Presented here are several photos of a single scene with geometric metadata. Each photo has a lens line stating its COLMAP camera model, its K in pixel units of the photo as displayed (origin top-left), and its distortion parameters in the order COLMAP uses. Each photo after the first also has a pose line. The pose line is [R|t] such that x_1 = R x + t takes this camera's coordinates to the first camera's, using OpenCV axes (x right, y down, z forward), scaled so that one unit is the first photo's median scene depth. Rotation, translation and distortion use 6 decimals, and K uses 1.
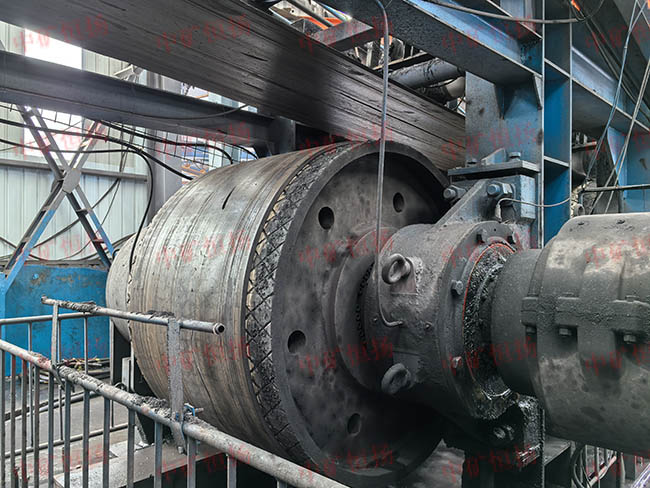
lens RADIAL K [[510.3, 0, 321.8], [0, 510.3, 242.0], [0, 0, 1]] dist [0.041054, -0.007773]
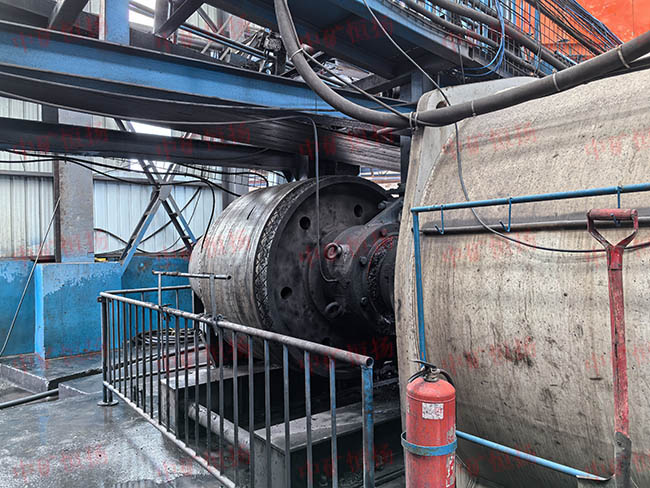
lens RADIAL K [[512.6, 0, 338.0], [0, 512.6, 245.4], [0, 0, 1]] dist [0.028429, -0.005320]
pose [[0.991320, -0.017612, -0.130284, 0.356923], [0.020743, 0.999527, 0.022719, -0.008930], [0.129822, -0.025224, 0.991216, -0.735265]]
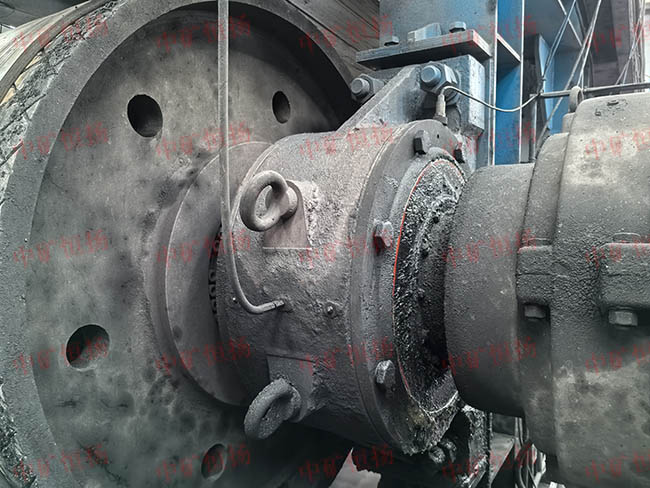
lens RADIAL K [[512.6, 0, 338.0], [0, 512.6, 245.4], [0, 0, 1]] dist [0.028429, -0.005320]
pose [[0.973254, -0.031797, 0.227520, 0.082206], [0.011188, 0.995760, 0.091307, 0.044029], [-0.229458, -0.086320, 0.969483, 0.419204]]
